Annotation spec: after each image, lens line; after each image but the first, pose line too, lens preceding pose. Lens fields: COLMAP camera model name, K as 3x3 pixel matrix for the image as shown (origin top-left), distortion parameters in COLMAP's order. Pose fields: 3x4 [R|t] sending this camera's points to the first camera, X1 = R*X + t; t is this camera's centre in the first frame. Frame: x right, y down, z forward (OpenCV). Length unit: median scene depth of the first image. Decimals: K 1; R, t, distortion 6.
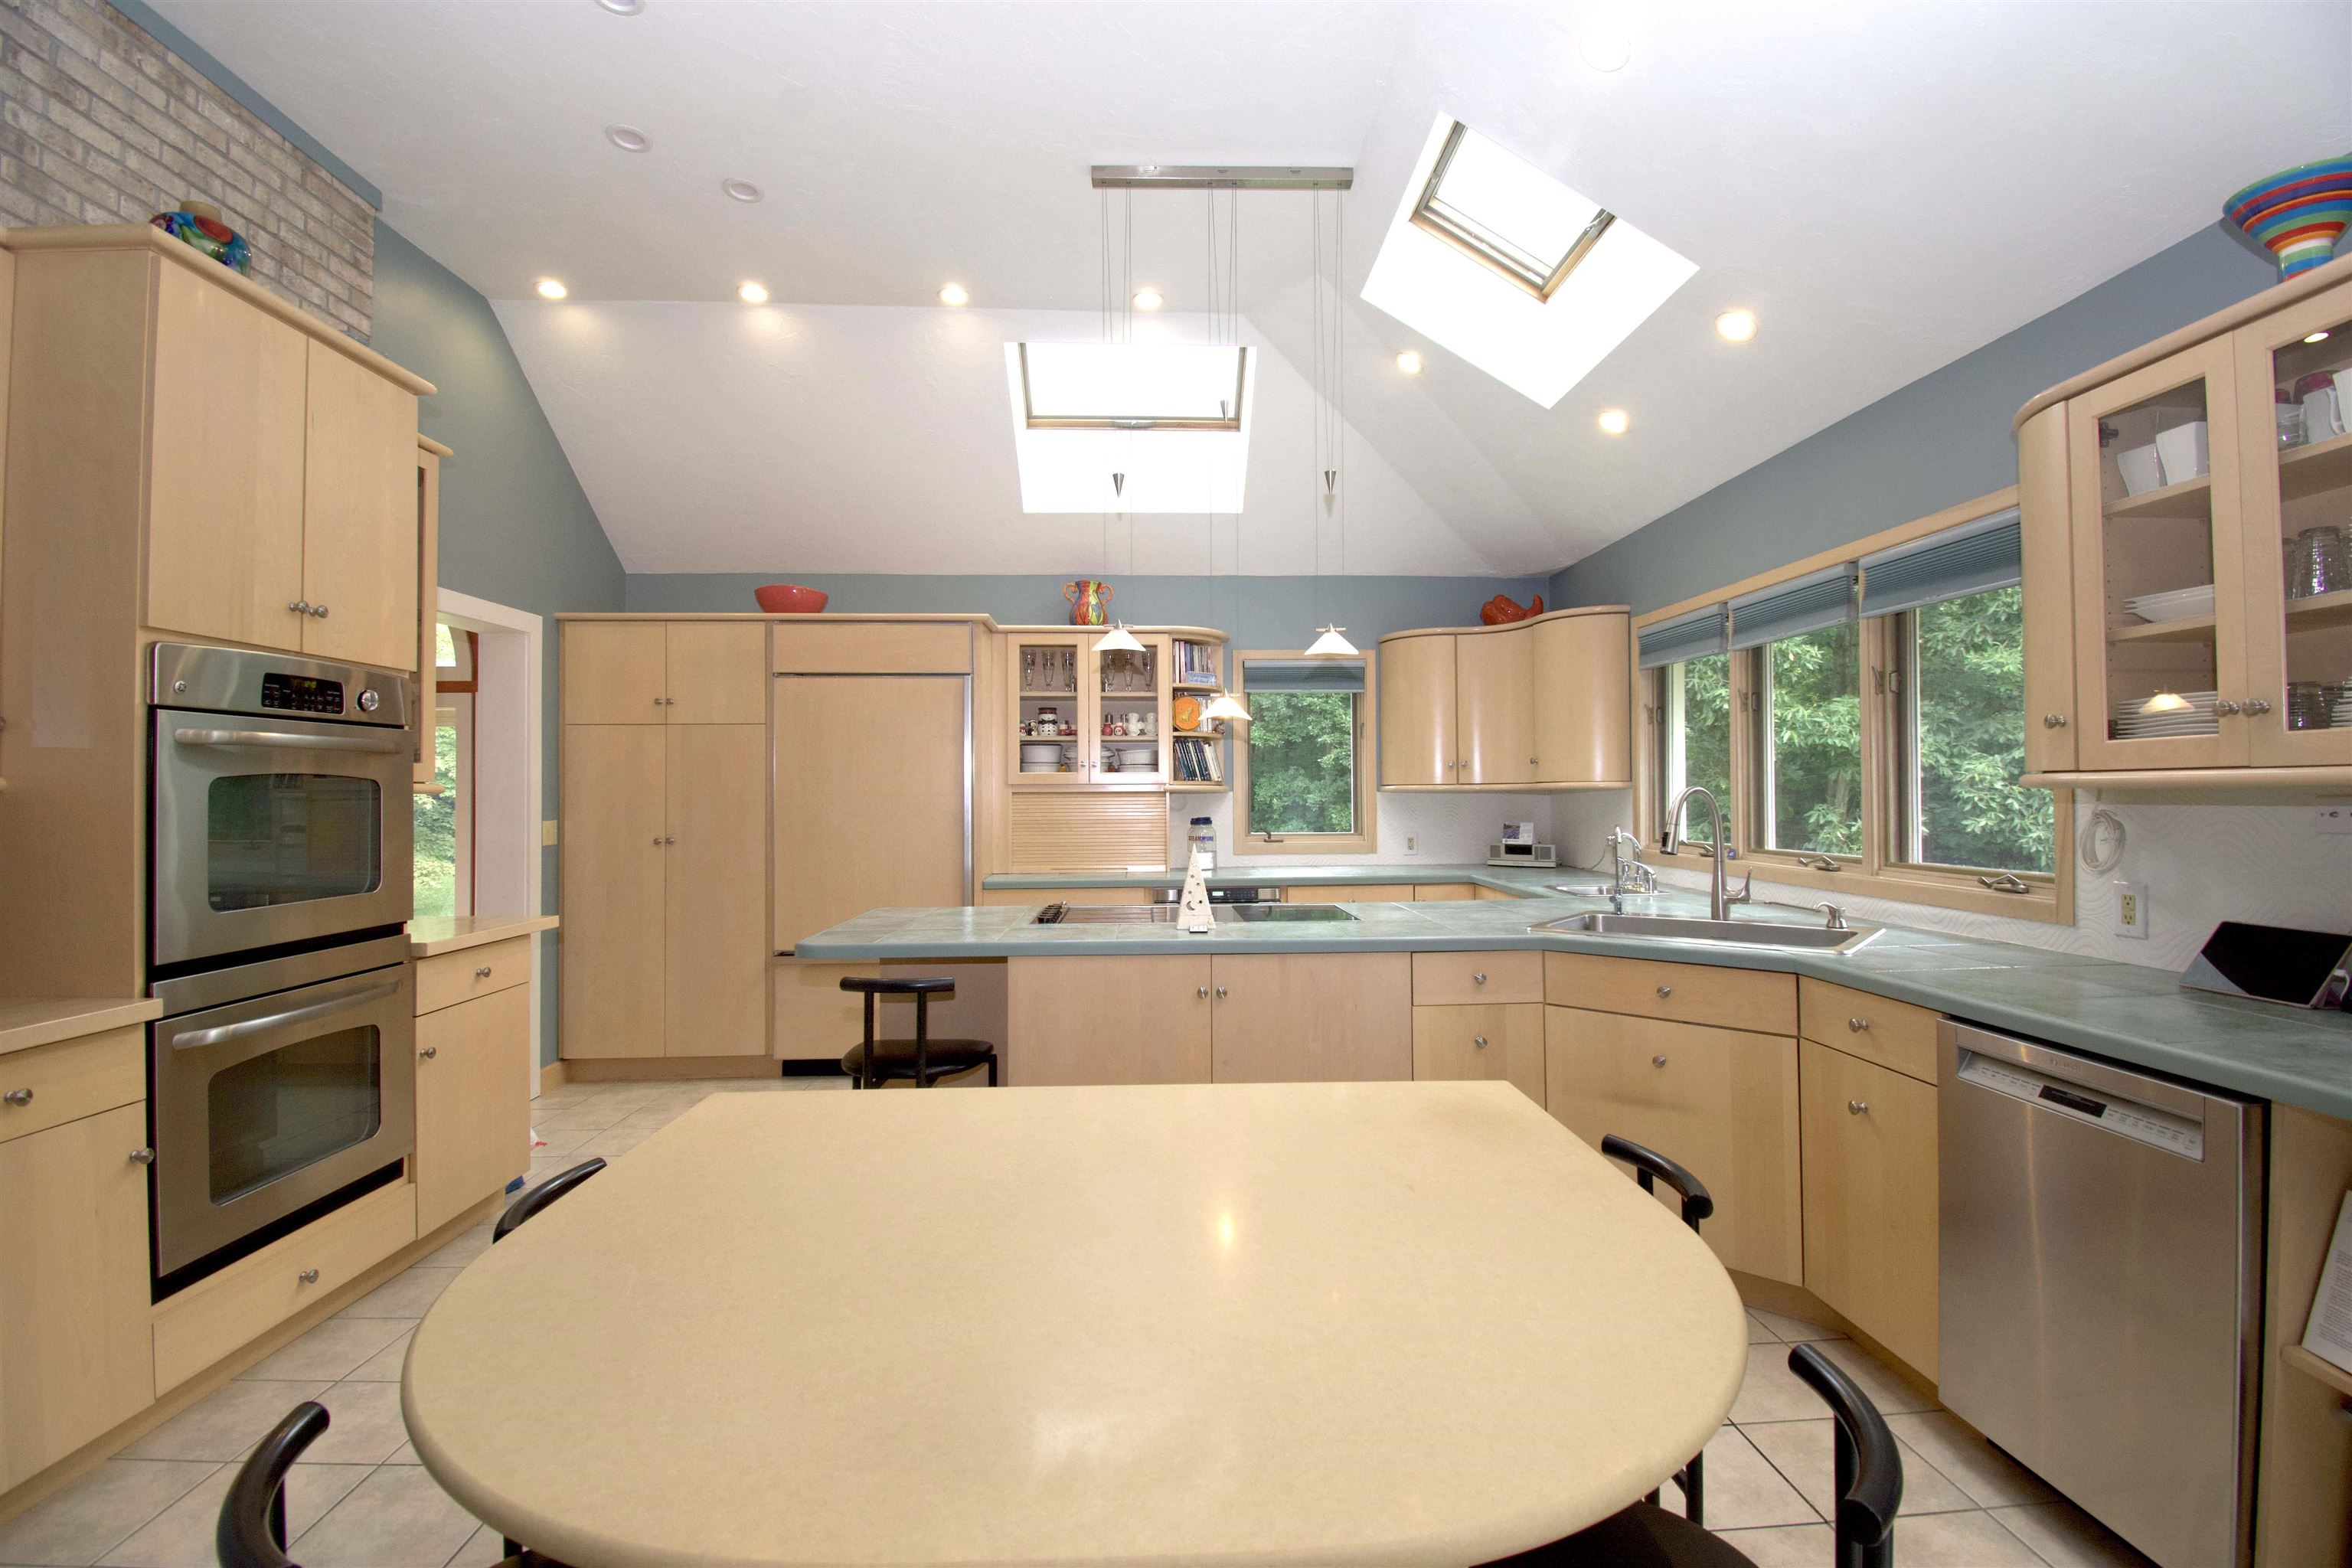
lens RADIAL K [[1022.4, 0, 1176.0], [0, 1022.4, 784.0], [0, 0, 1]] dist [-0.002902, -0.000788]
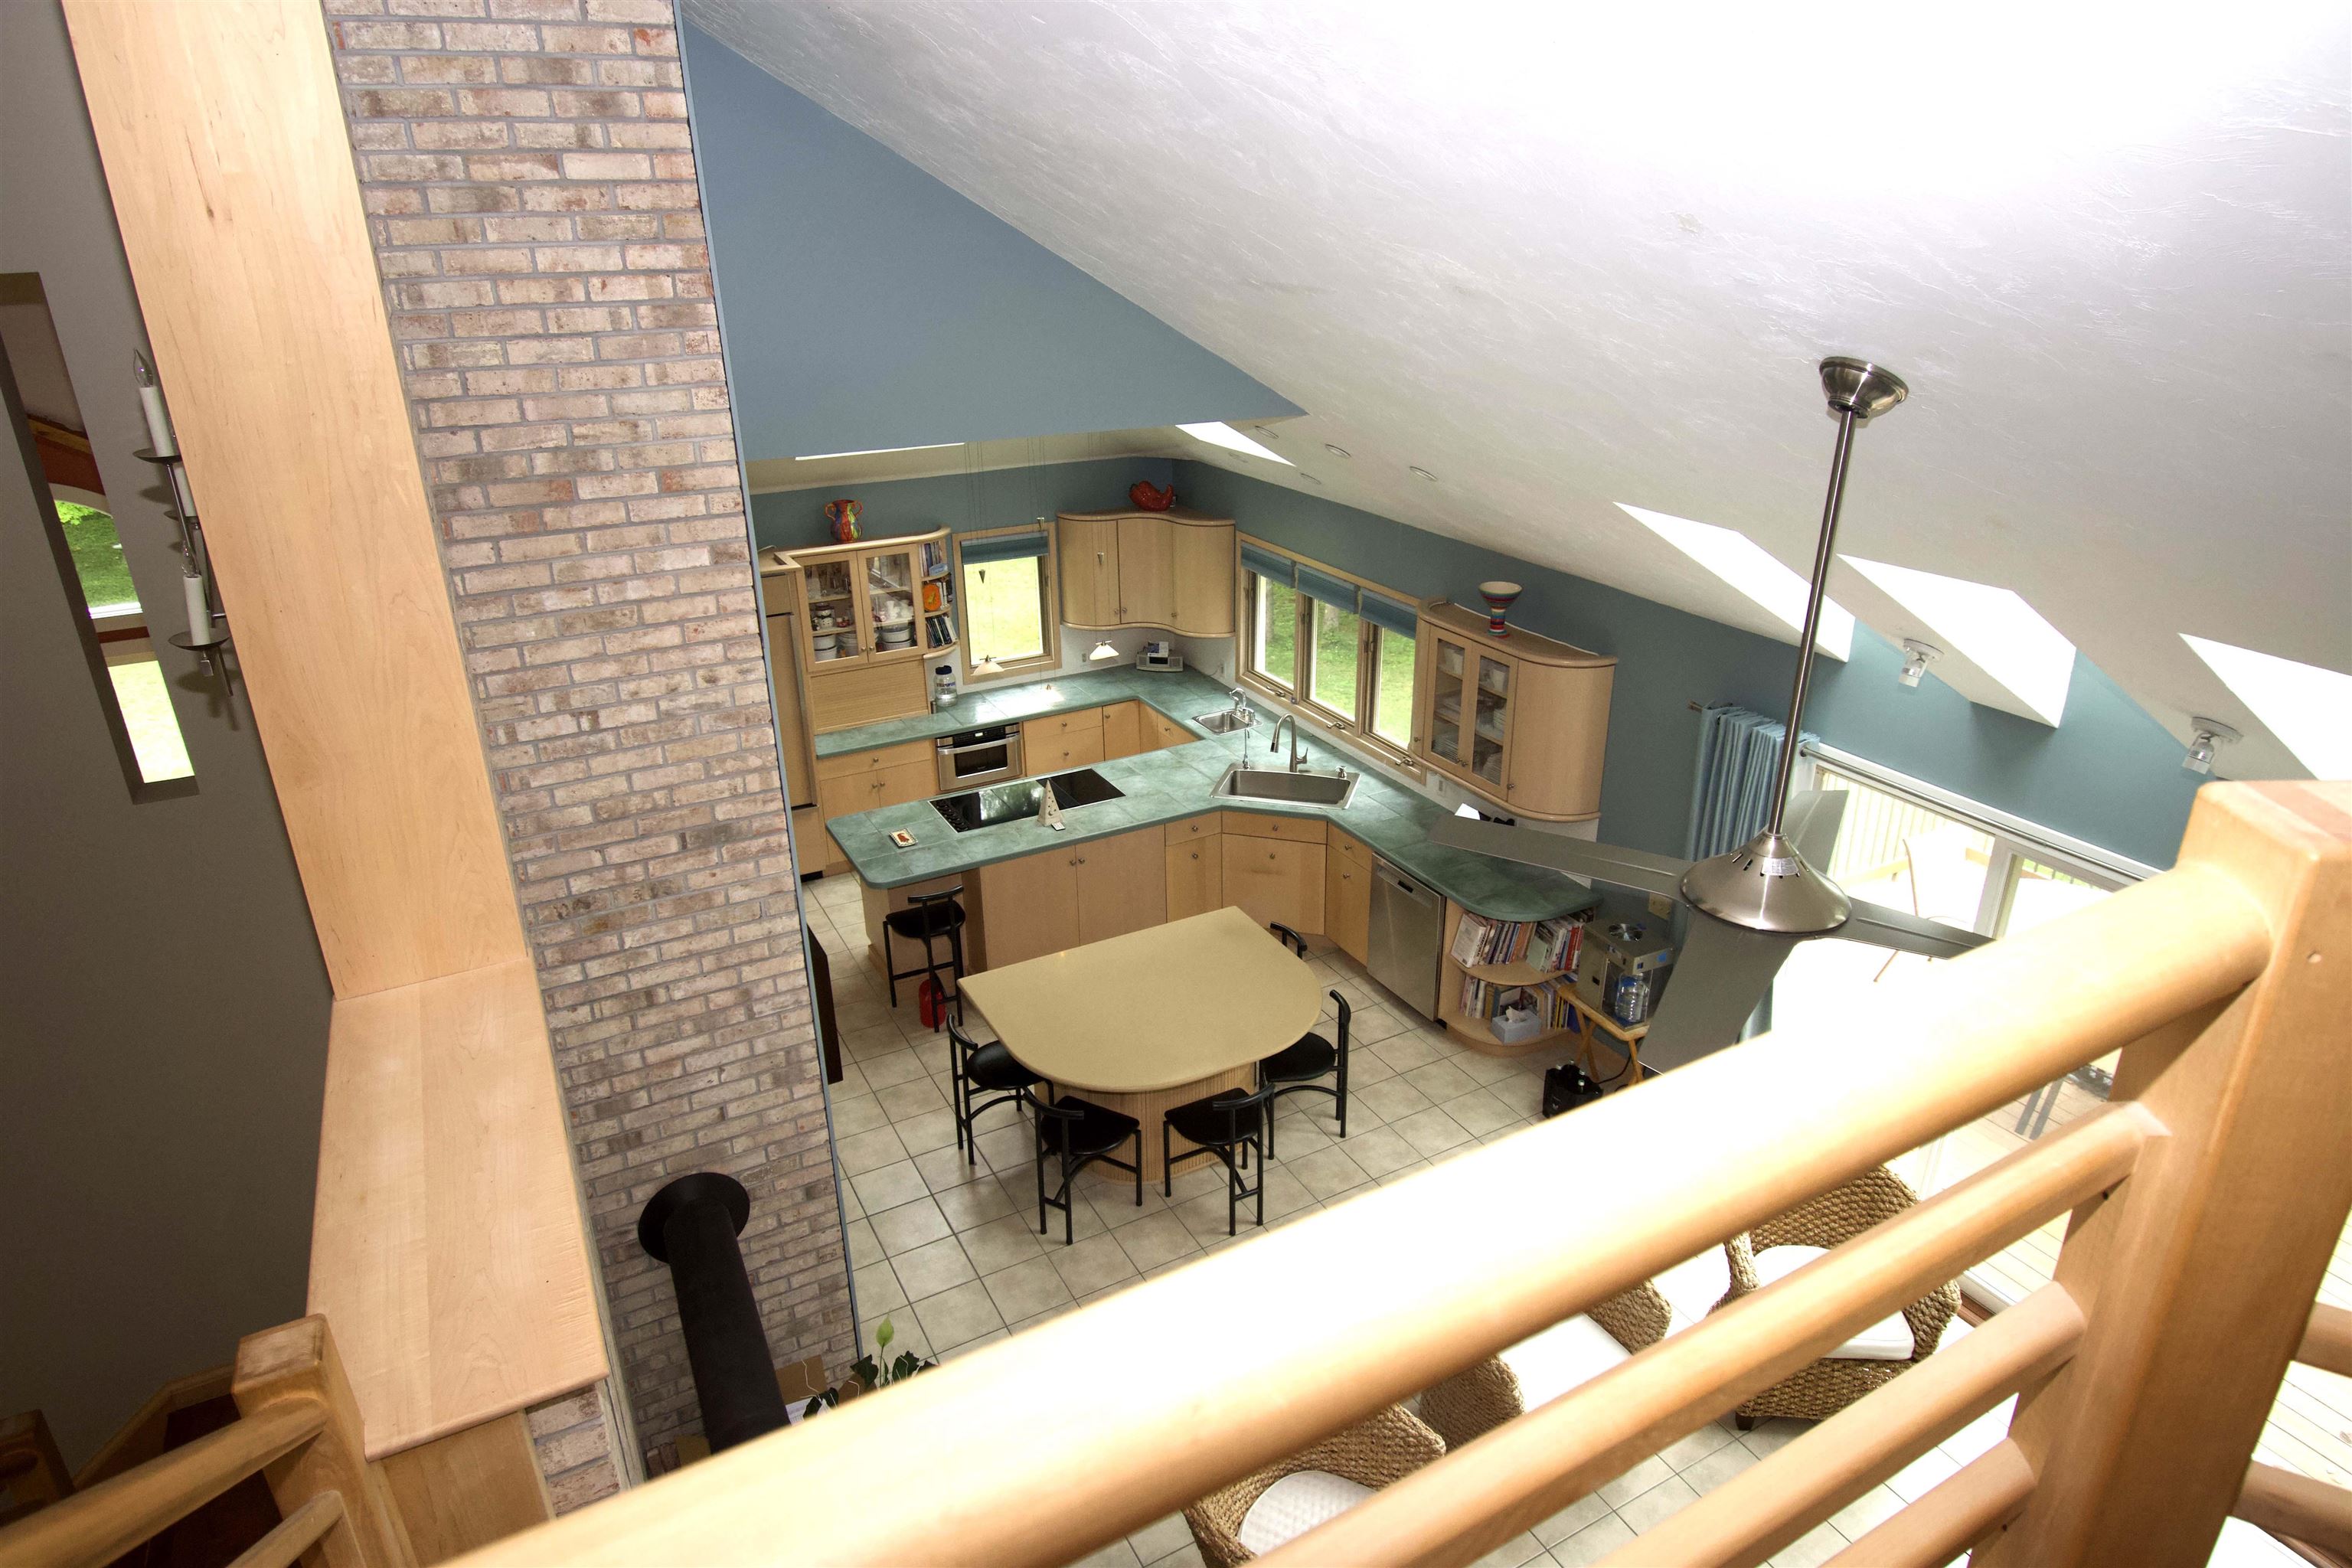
lens RADIAL K [[1316.0, 0, 1176.0], [0, 1316.0, 784.0], [0, 0, 1]] dist [0.000877, 0.000021]
pose [[0.895390, -0.180384, 0.407109, -0.581808], [0.001335, 0.915355, 0.402646, -0.701254], [-0.445280, -0.359982, 0.819841, -0.819636]]
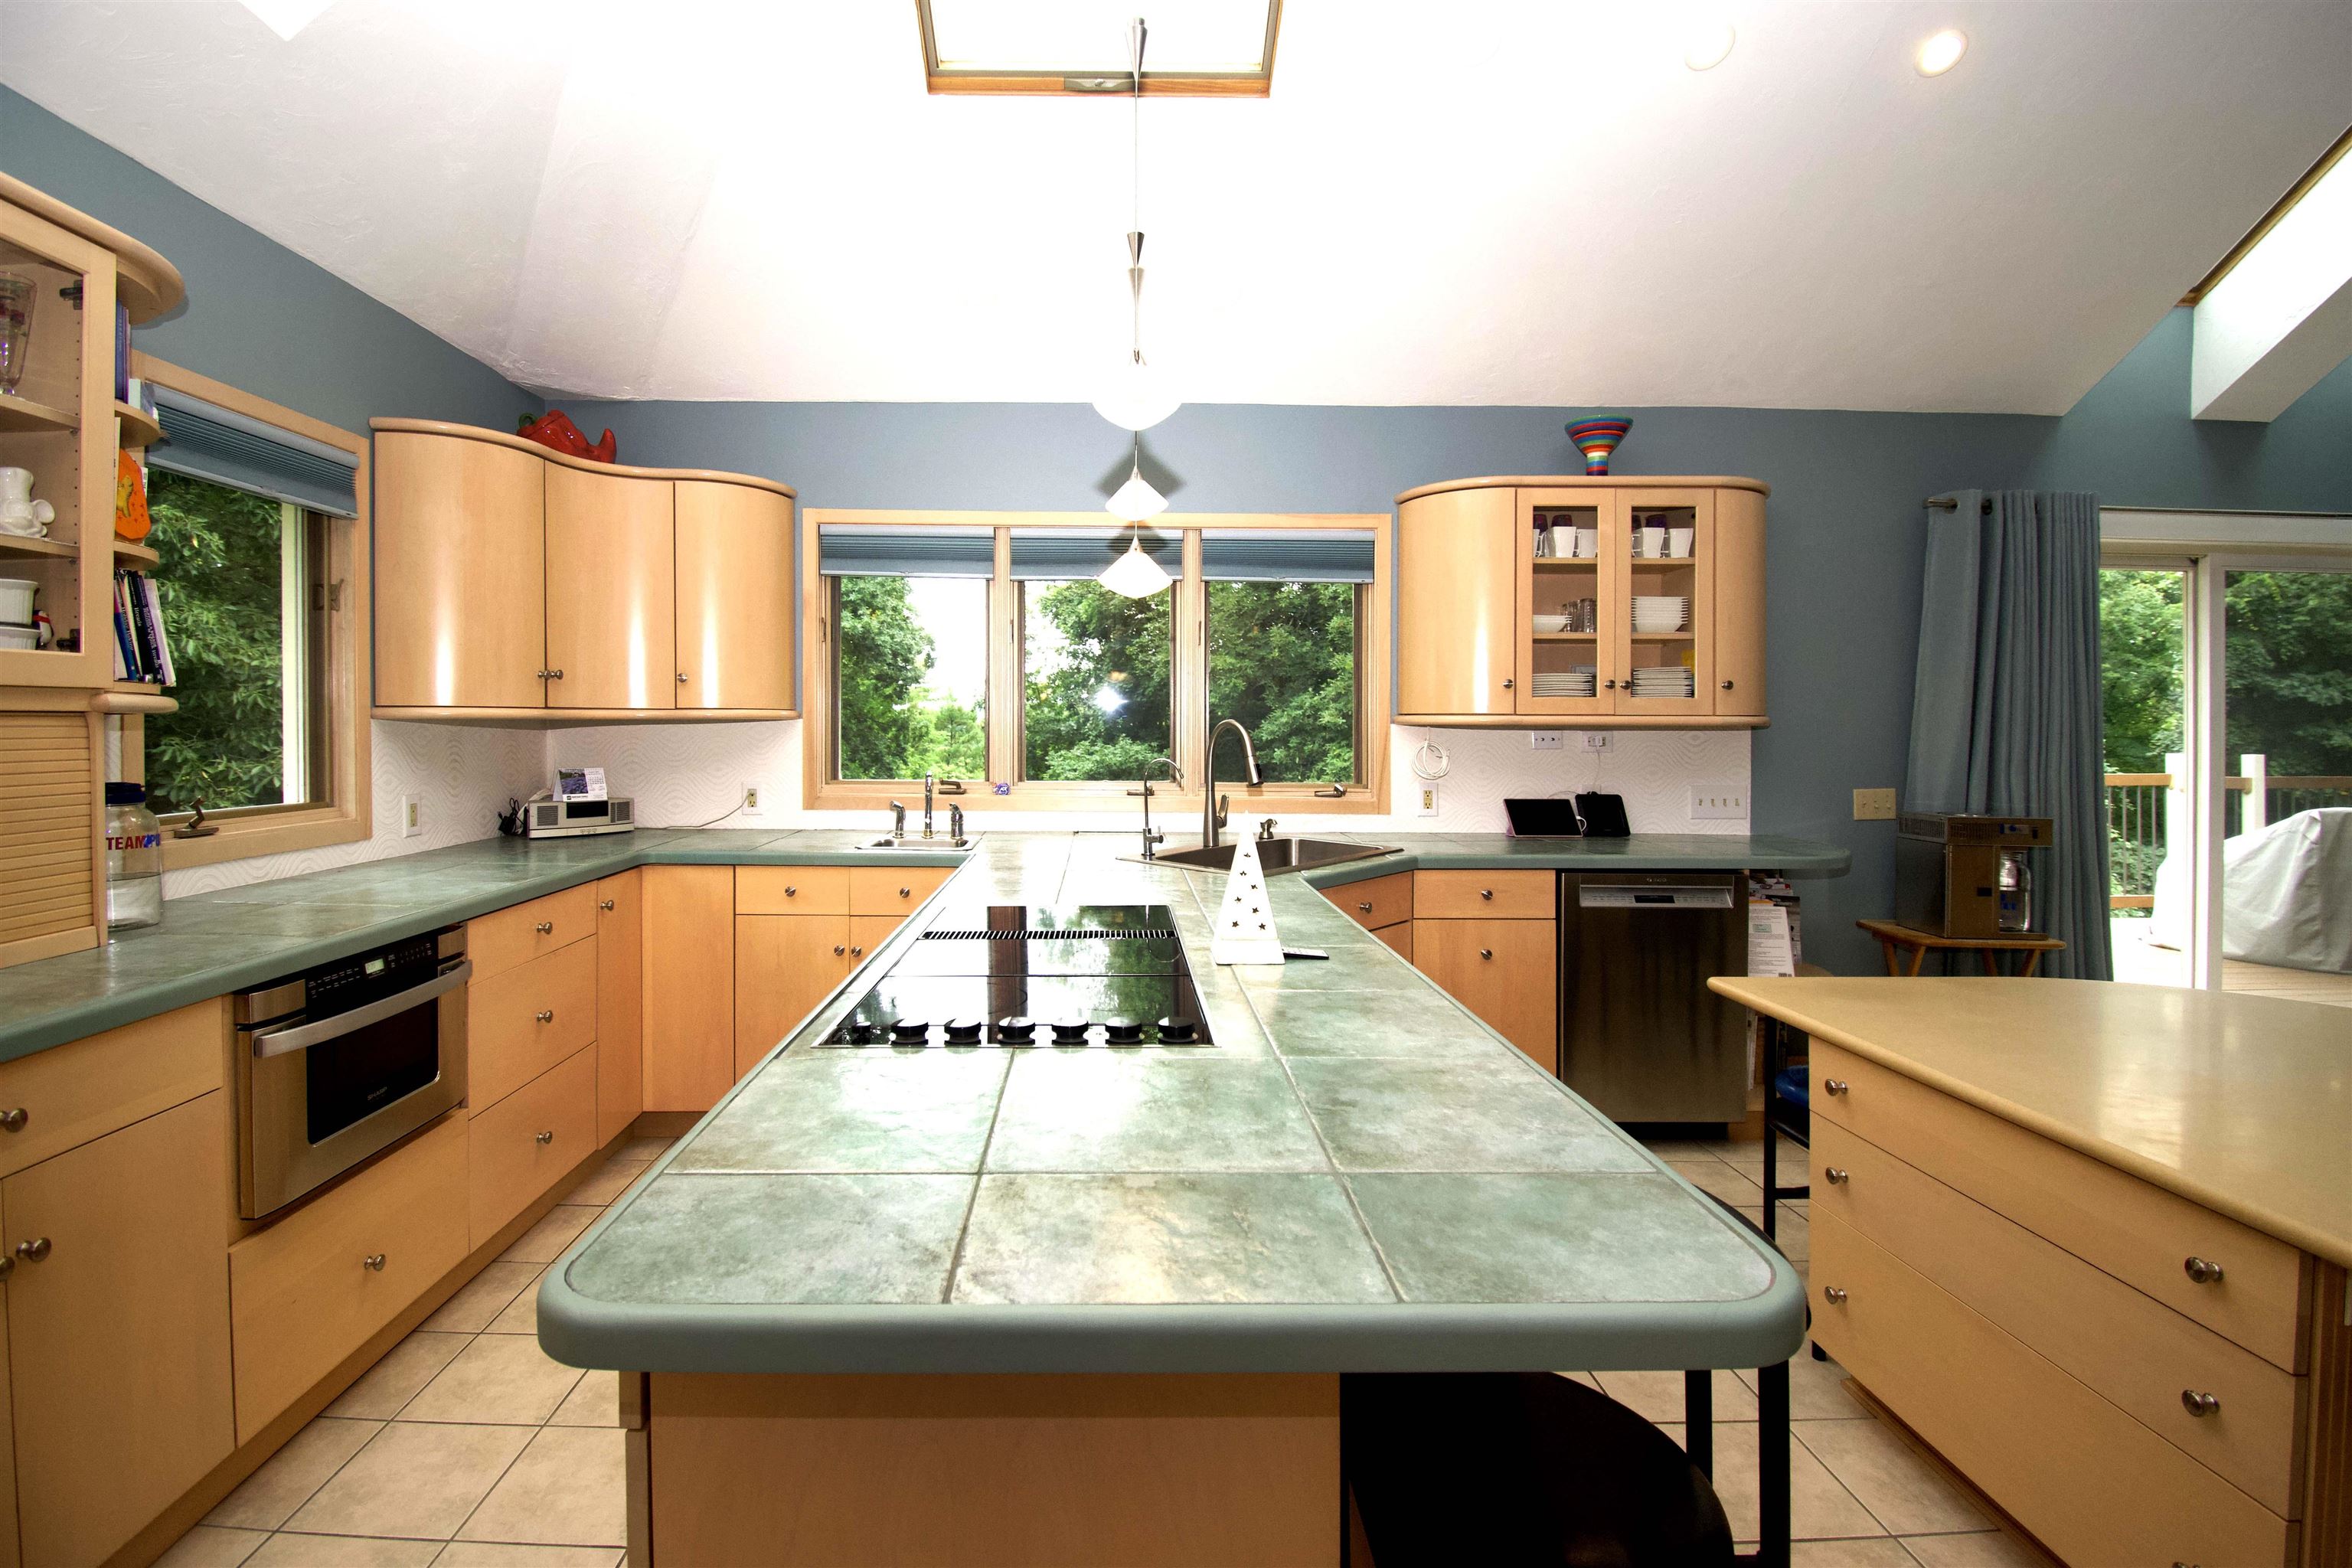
lens RADIAL K [[1070.7, 0, 1120.8], [0, 1070.7, 735.1], [0, 0, 1]] dist [-0.027809, -0.000049]
pose [[0.025506, -0.008182, 0.999641, -0.449369], [-0.012907, 0.999880, 0.008514, 0.007815], [-0.999591, -0.013120, 0.025397, 0.837816]]
